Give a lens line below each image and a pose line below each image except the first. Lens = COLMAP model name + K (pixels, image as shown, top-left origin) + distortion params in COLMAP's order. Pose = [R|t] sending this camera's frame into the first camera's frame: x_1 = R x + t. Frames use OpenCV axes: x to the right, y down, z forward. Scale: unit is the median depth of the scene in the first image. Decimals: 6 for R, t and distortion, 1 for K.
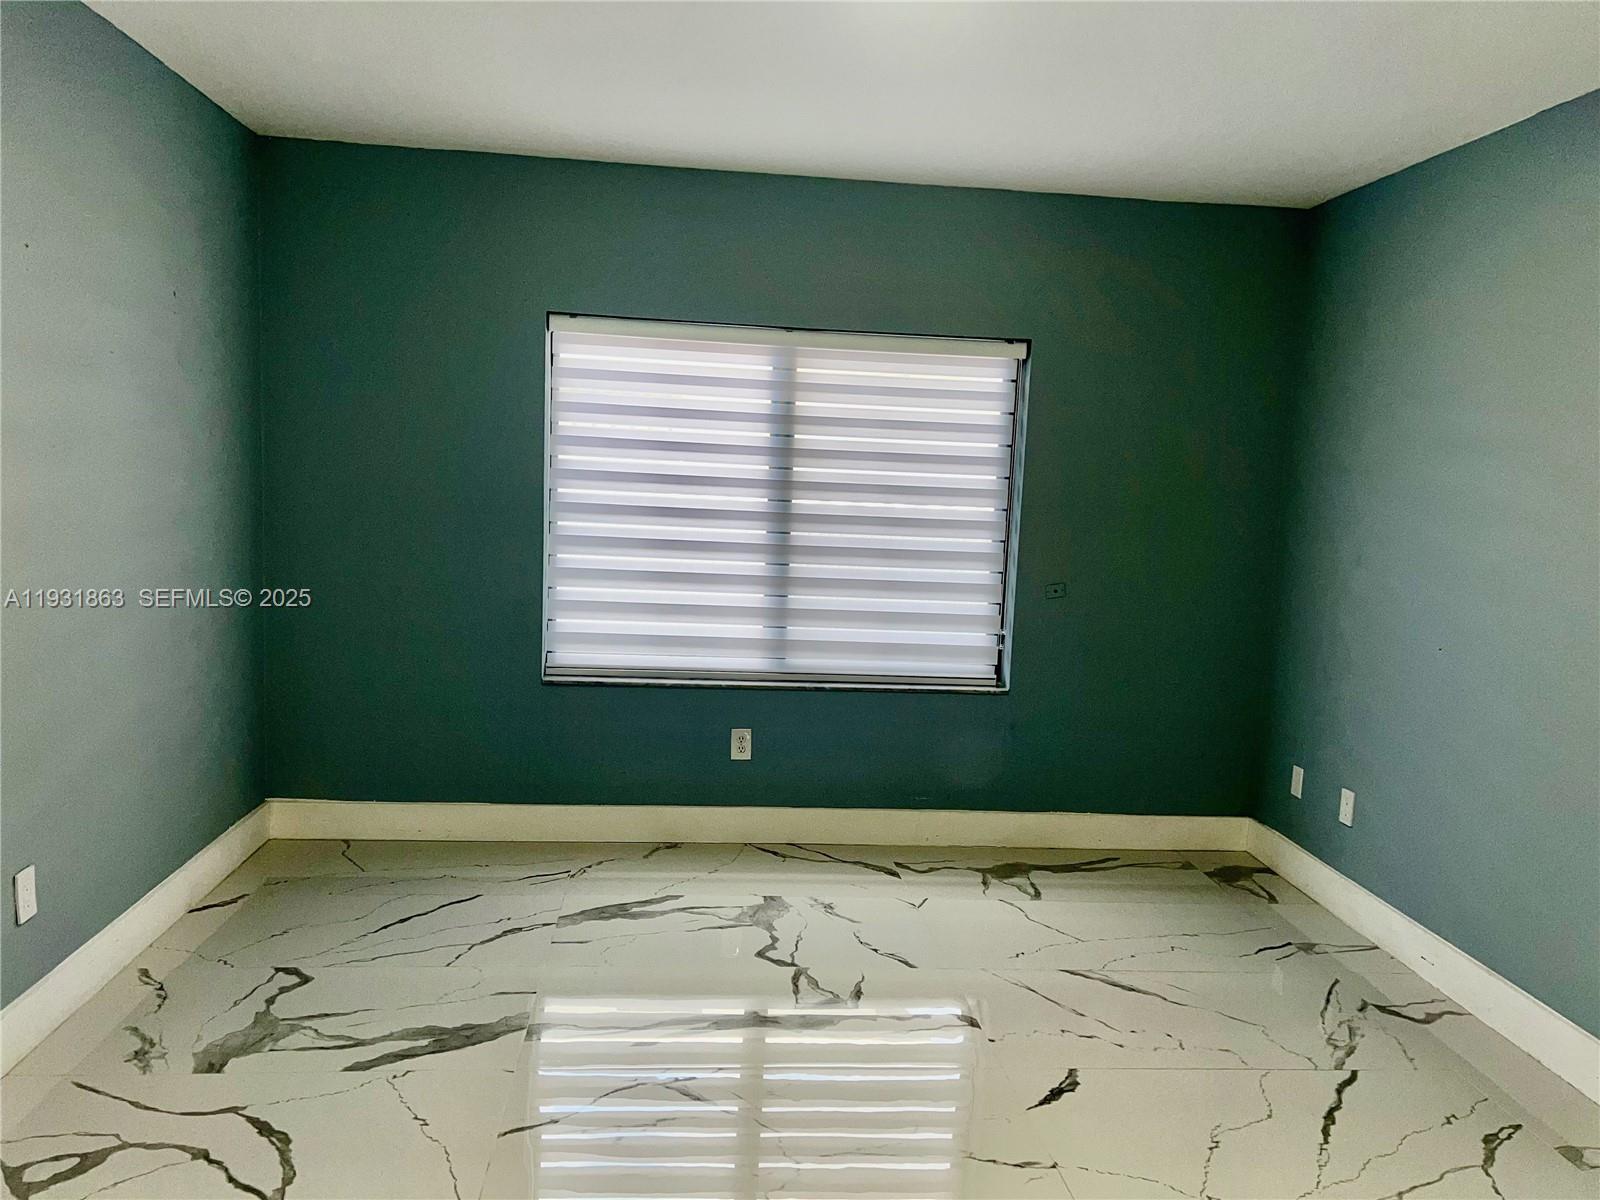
lens RADIAL K [[1206.5, 0, 792.1], [0, 1206.5, 596.9], [0, 0, 1]] dist [0.038391, -0.034307]
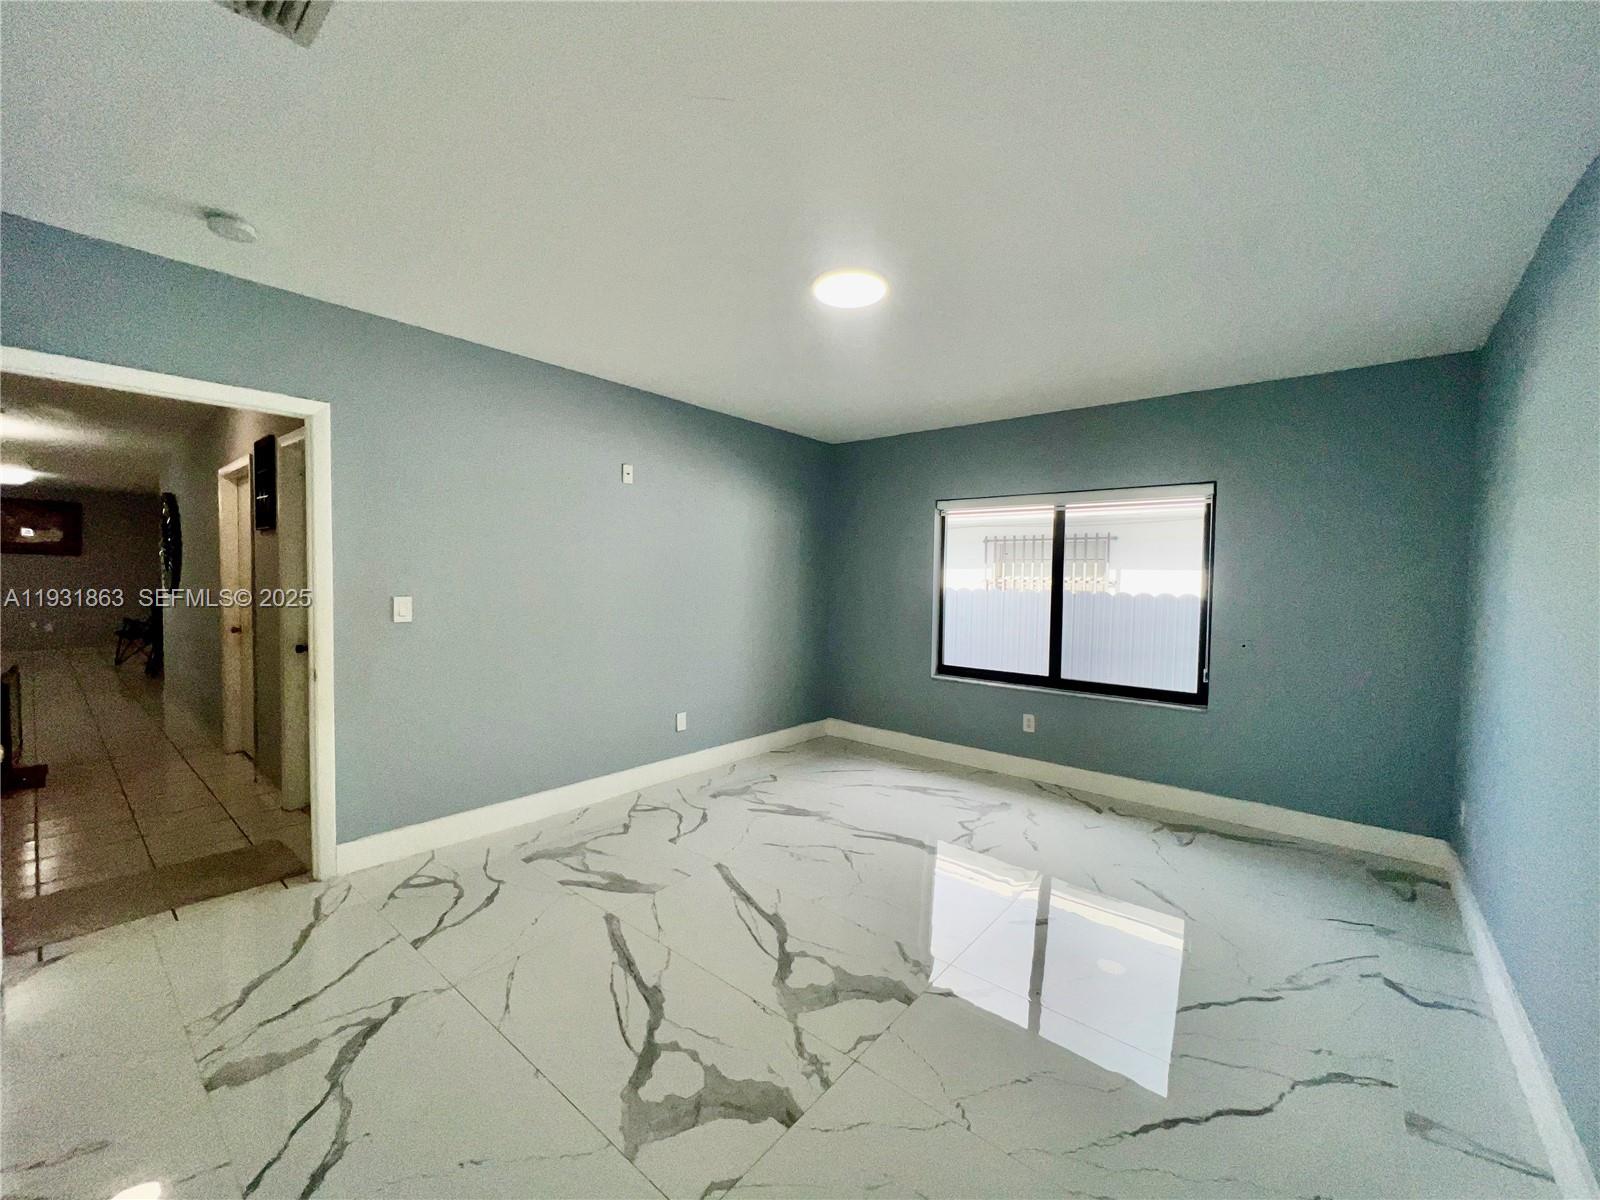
lens RADIAL K [[639.0, 0, 805.3], [0, 639.0, 602.5], [0, 0, 1]] dist [-0.002334, 0.000218]
pose [[0.704207, -0.004197, -0.709982, 0.423027], [-0.066535, 0.995192, -0.071877, 0.035365], [0.706870, 0.097855, 0.700542, 0.082575]]
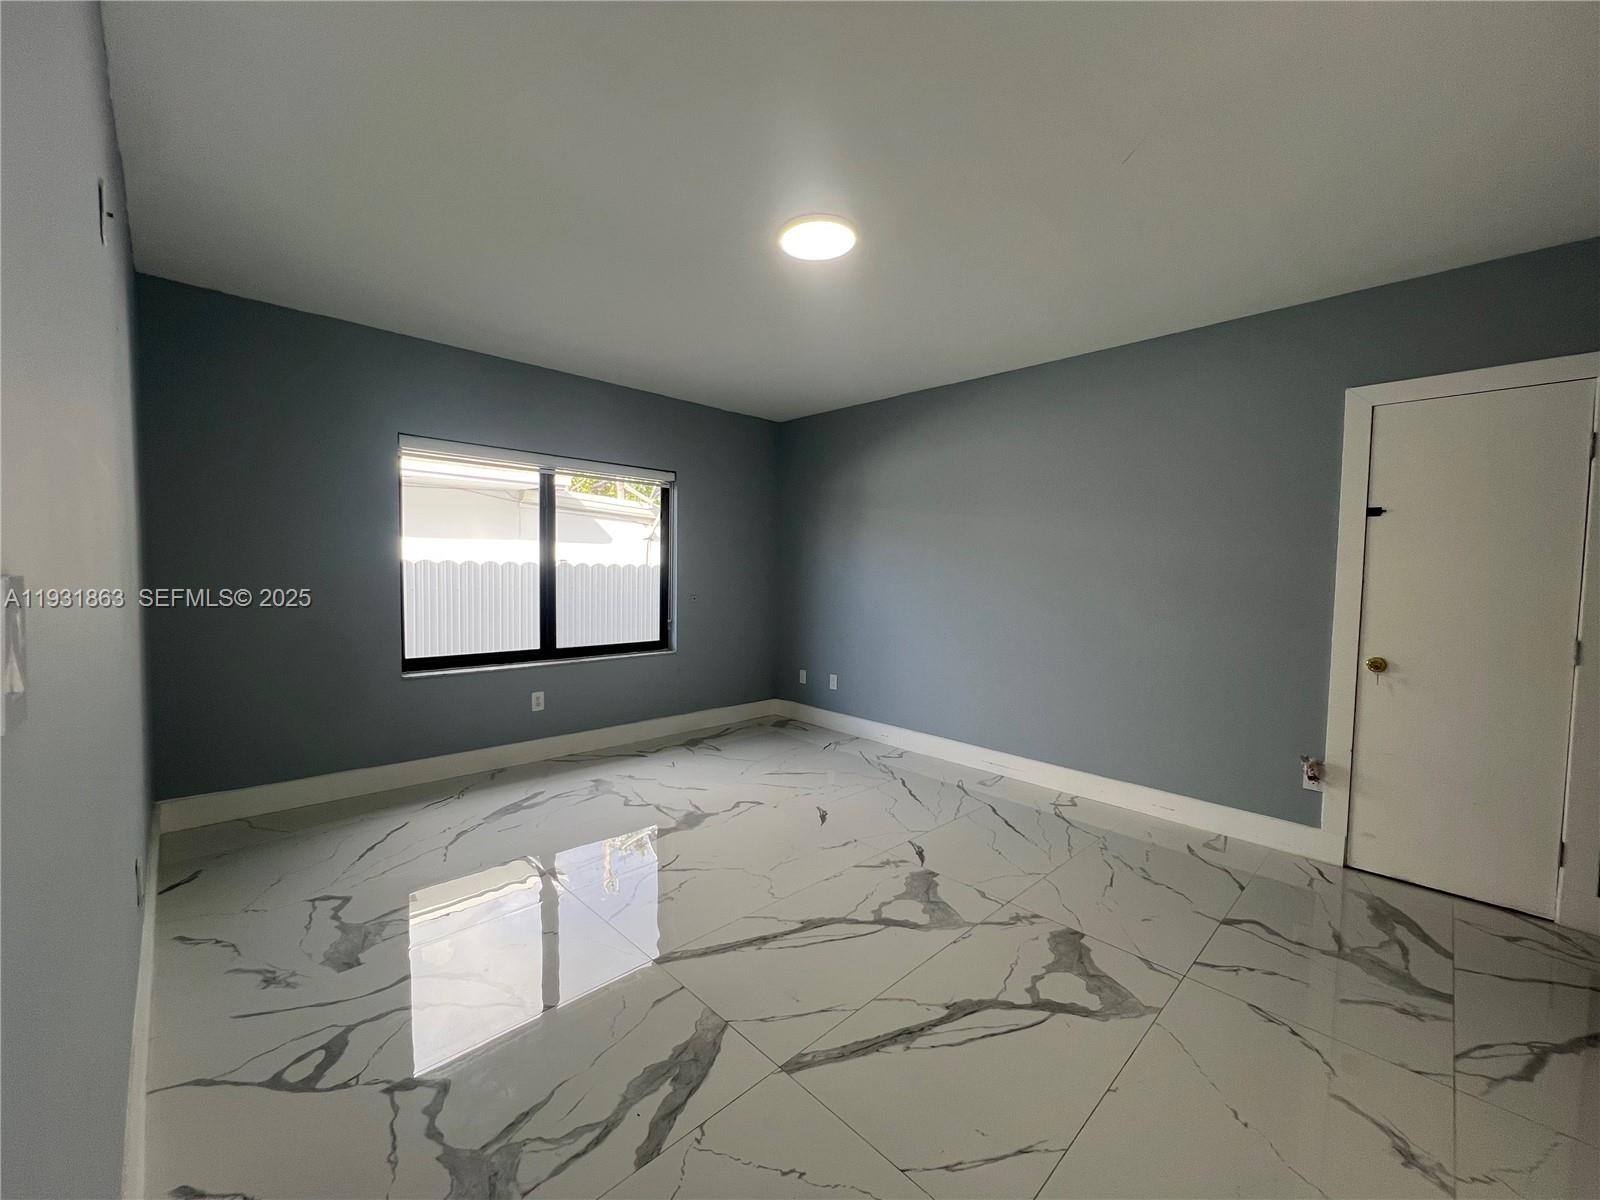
lens RADIAL K [[639.0, 0, 794.1], [0, 639.0, 600.8], [0, 0, 1]] dist [-0.002334, 0.000218]
pose [[0.786196, -0.062849, 0.614773, -0.314698], [0.087926, 0.996070, -0.010613, 0.025307], [-0.611690, 0.062398, 0.788632, 0.081628]]
